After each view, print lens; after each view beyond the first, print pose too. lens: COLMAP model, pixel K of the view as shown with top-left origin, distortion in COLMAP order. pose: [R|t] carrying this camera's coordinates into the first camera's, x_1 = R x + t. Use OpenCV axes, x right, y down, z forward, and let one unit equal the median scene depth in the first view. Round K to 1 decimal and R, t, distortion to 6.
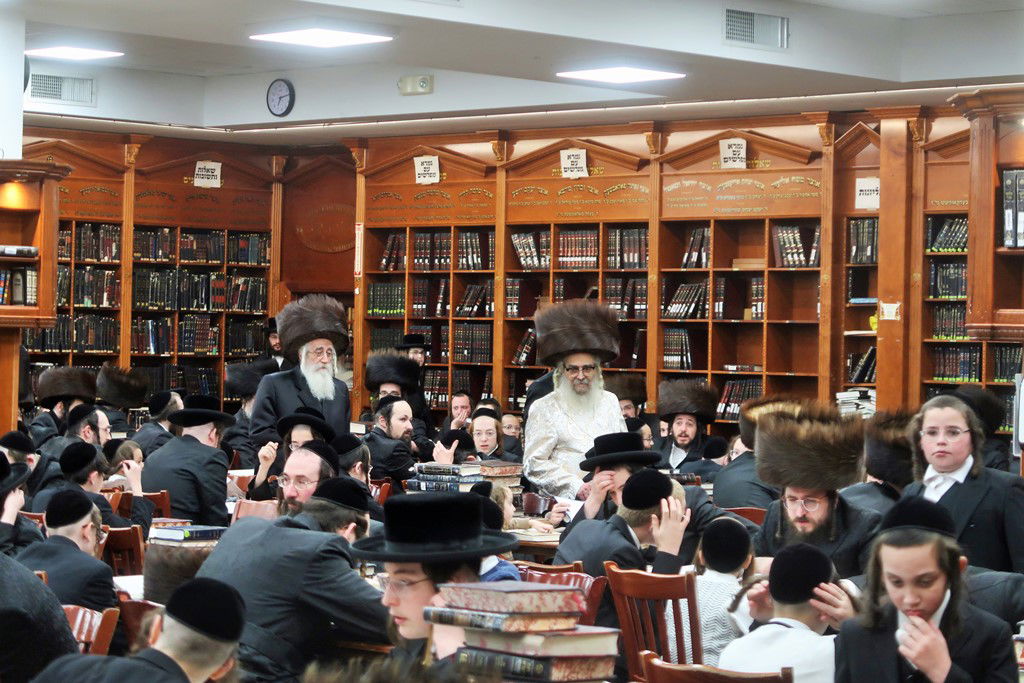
lens RADIAL K [[2841.2, 0, 490.8], [0, 2841.2, 342.1], [0, 0, 1]] dist [0.039125, -0.242235]
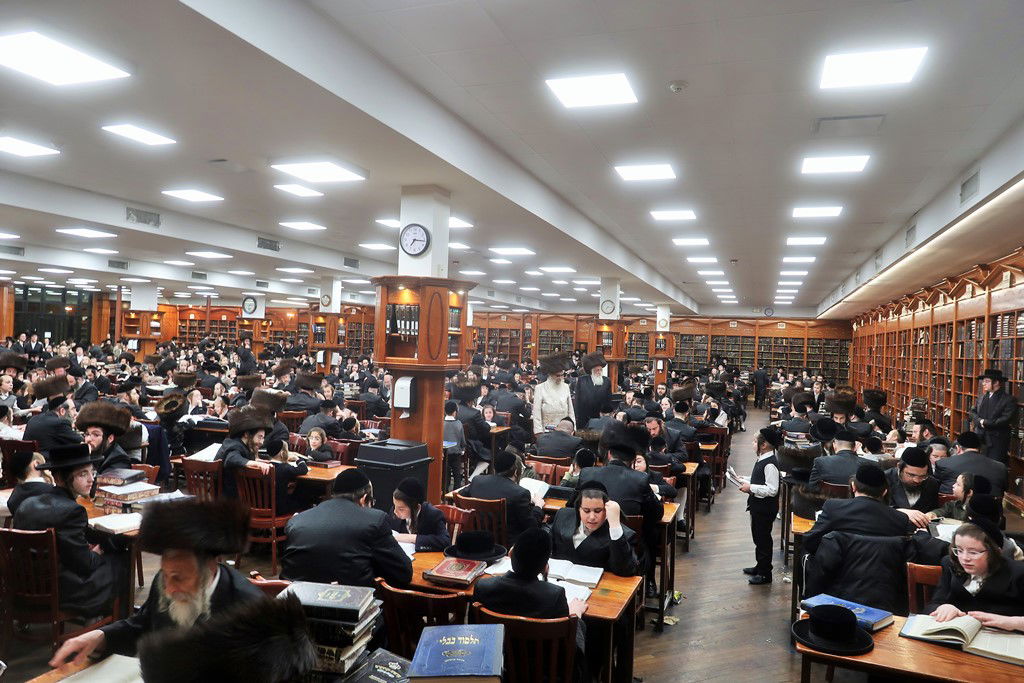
lens RADIAL K [[693.7, 0, 512.0], [0, 693.7, 341.5], [0, 0, 1]] dist [-0.079335, 0.005055]
pose [[0.905240, 0.014264, 0.424660, -0.549964], [-0.019685, 0.999771, 0.008381, -0.029083], [-0.424443, -0.015946, 0.905314, -0.381155]]
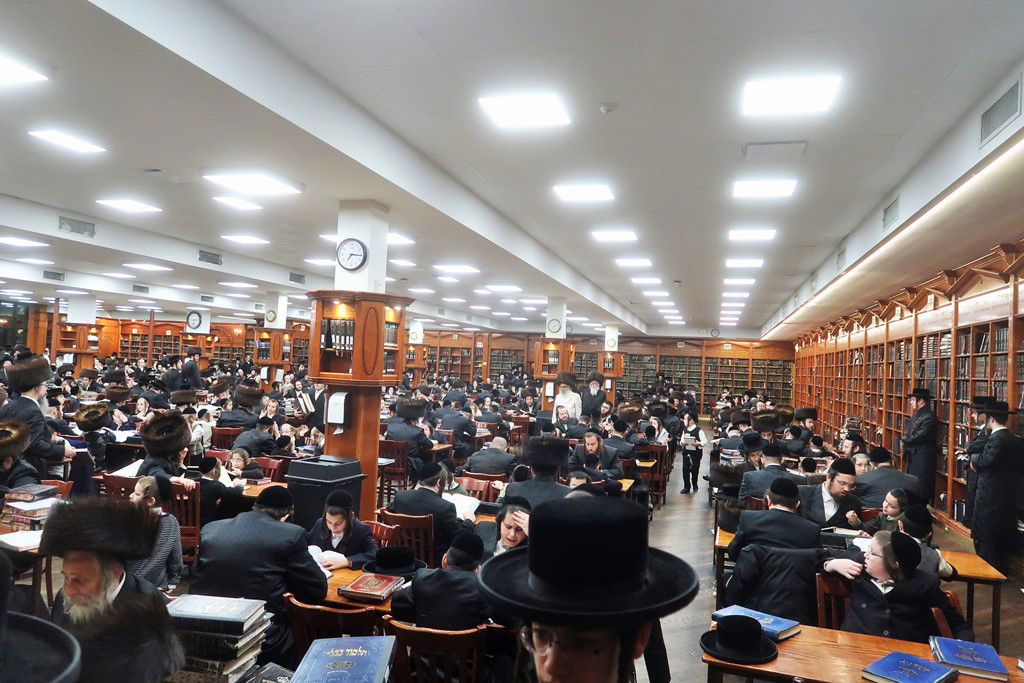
lens RADIAL K [[693.0, 0, 523.4], [0, 693.0, 337.4], [0, 0, 1]] dist [-0.091544, 0.029470]
pose [[0.870456, 0.038703, 0.490722, -0.535007], [-0.028372, 0.999192, -0.028480, -0.026627], [-0.491428, 0.010868, 0.870851, -0.389462]]
